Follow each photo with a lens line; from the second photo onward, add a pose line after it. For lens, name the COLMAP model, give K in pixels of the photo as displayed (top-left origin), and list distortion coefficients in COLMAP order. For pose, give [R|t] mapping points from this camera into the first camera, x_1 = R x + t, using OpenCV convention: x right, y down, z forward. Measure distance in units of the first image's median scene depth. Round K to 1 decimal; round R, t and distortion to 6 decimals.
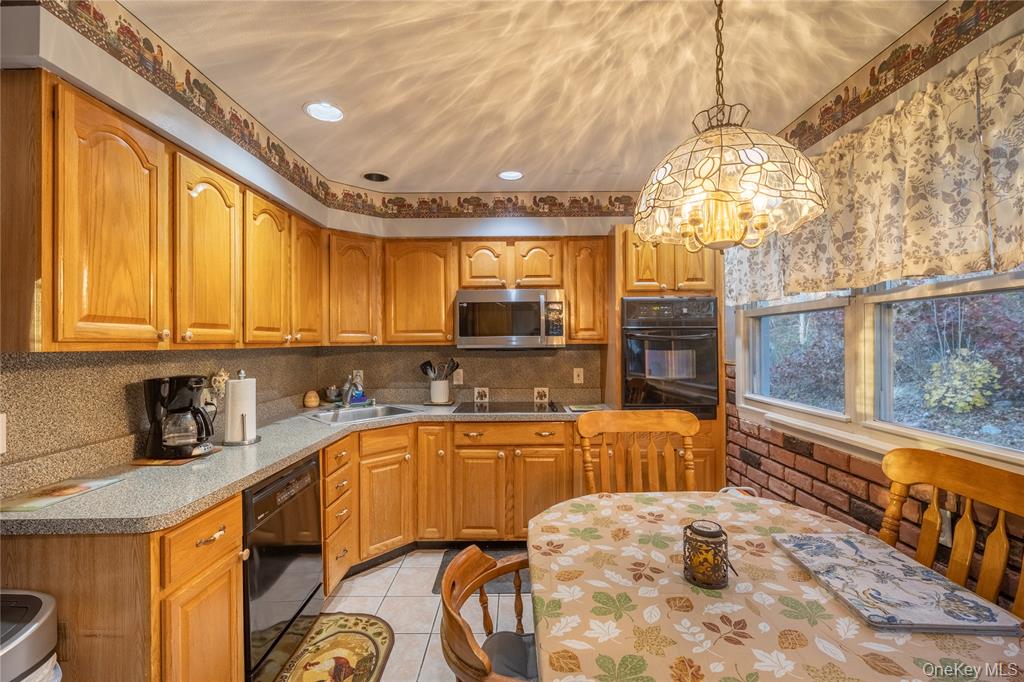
lens RADIAL K [[444.1, 0, 494.9], [0, 444.1, 352.9], [0, 0, 1]] dist [-0.012413, 0.004474]
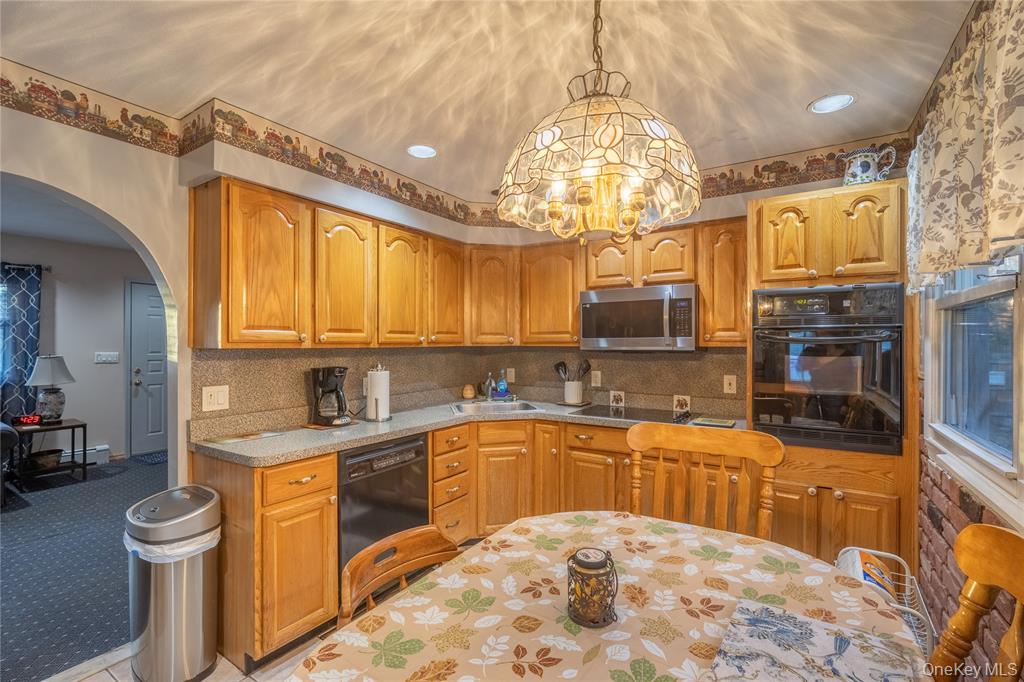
lens RADIAL K [[444.1, 0, 503.0], [0, 444.1, 359.5], [0, 0, 1]] dist [-0.012413, 0.004474]
pose [[0.849355, 0.025983, -0.527183, 0.461470], [-0.017914, 0.999631, 0.020406, -0.008625], [0.527519, -0.007888, 0.849507, 0.093254]]
